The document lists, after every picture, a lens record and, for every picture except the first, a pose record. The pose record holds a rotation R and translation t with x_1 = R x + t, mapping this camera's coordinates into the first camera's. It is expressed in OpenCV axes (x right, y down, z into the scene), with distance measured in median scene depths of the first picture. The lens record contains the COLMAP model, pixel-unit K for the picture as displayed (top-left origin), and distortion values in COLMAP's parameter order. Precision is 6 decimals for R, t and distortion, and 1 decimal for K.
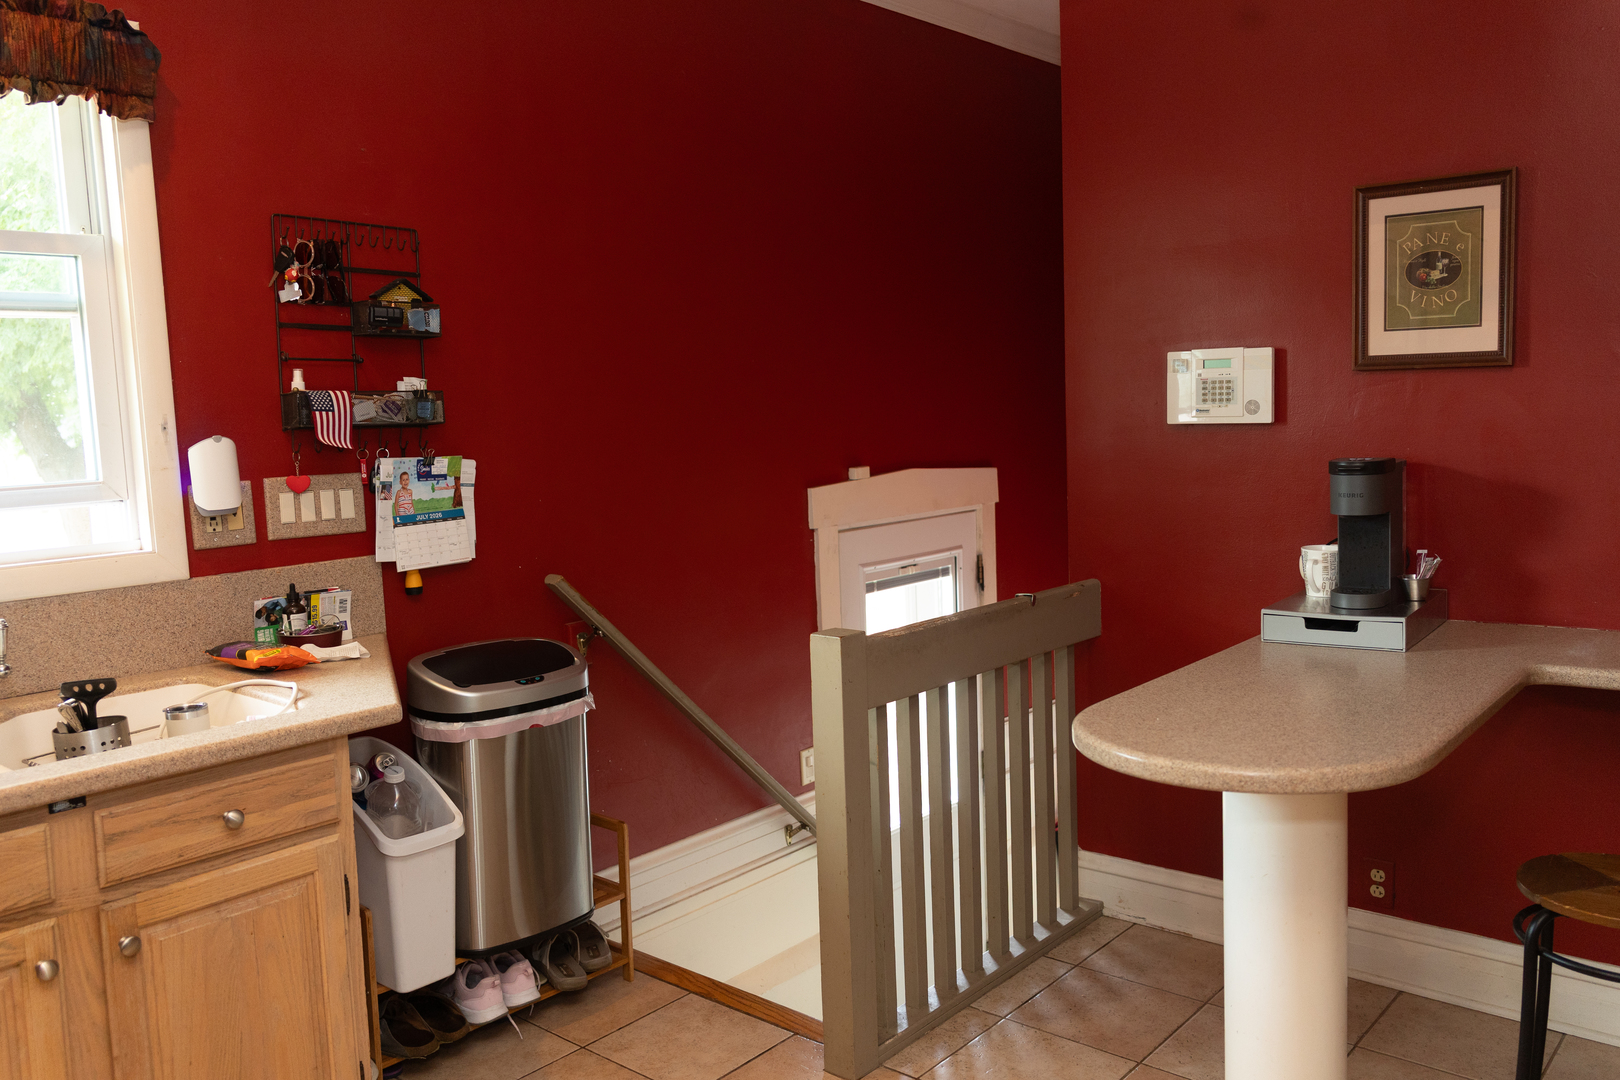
lens RADIAL K [[1337.6, 0, 809.7], [0, 1337.6, 537.9], [0, 0, 1]] dist [0.005945, 0.003536]
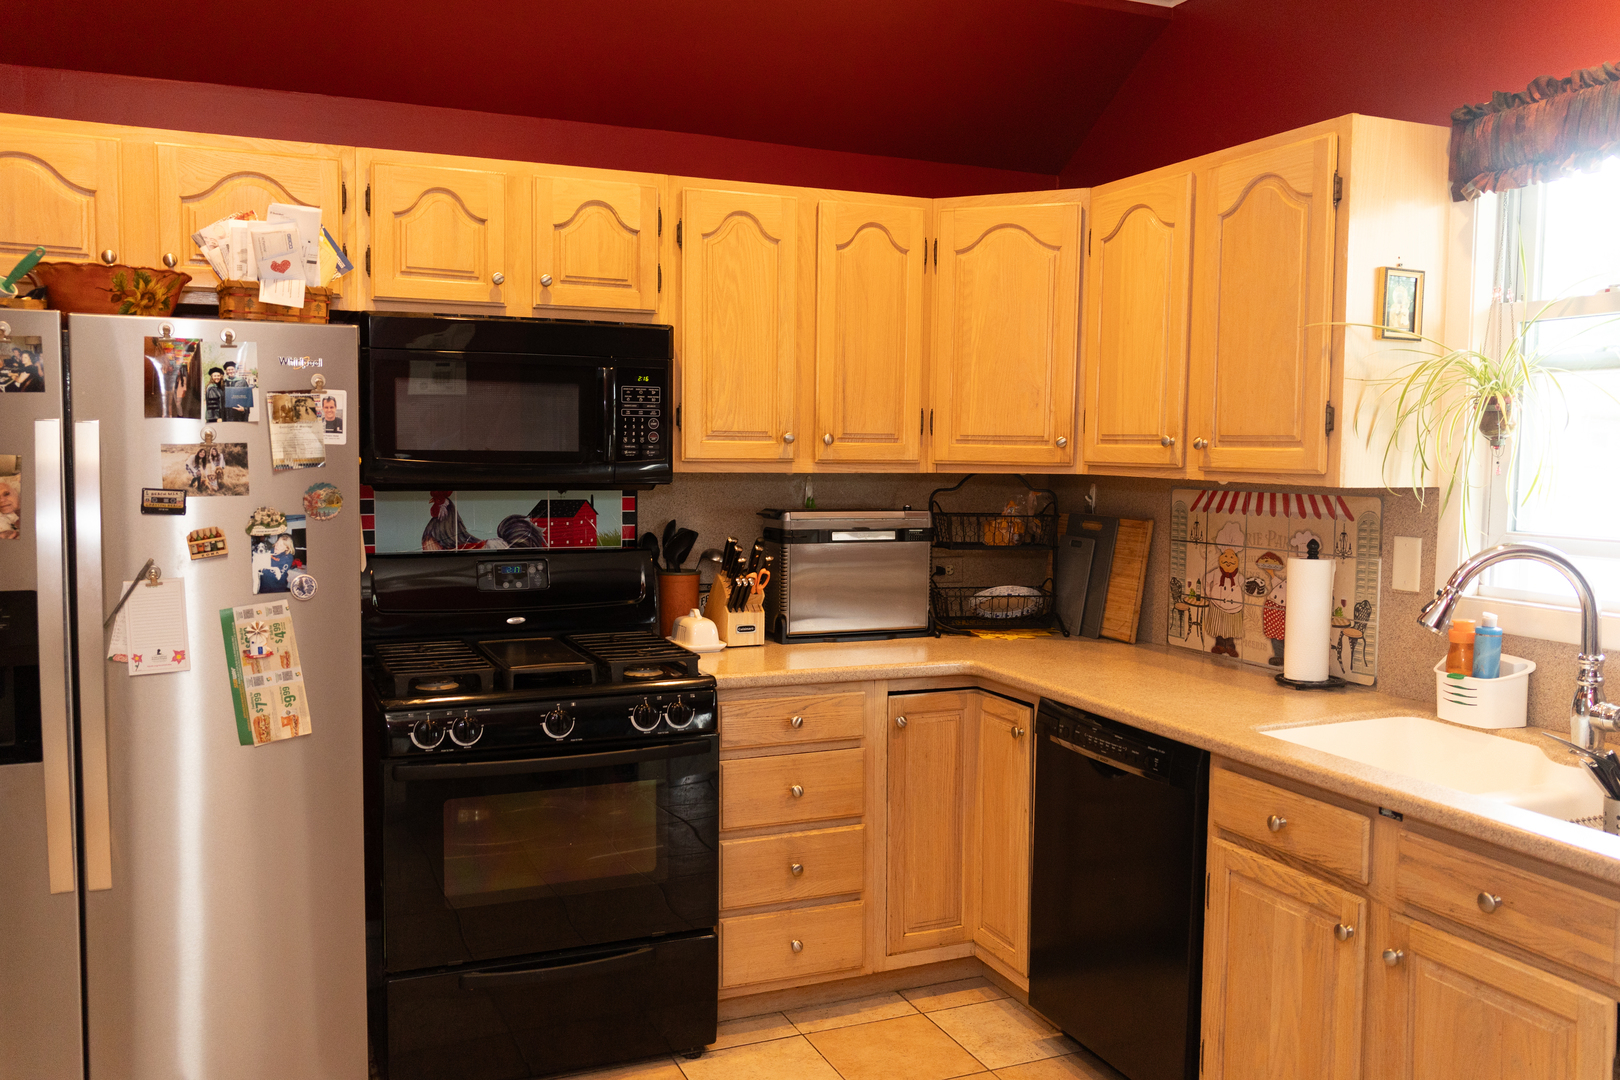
lens RADIAL K [[1337.6, 0, 809.1], [0, 1337.6, 539.5], [0, 0, 1]] dist [0.005945, 0.003536]
pose [[-0.441375, 0.085631, -0.893228, 0.635401], [-0.099390, 0.984646, 0.143507, -0.139281], [0.891802, 0.152118, -0.426087, 0.957135]]
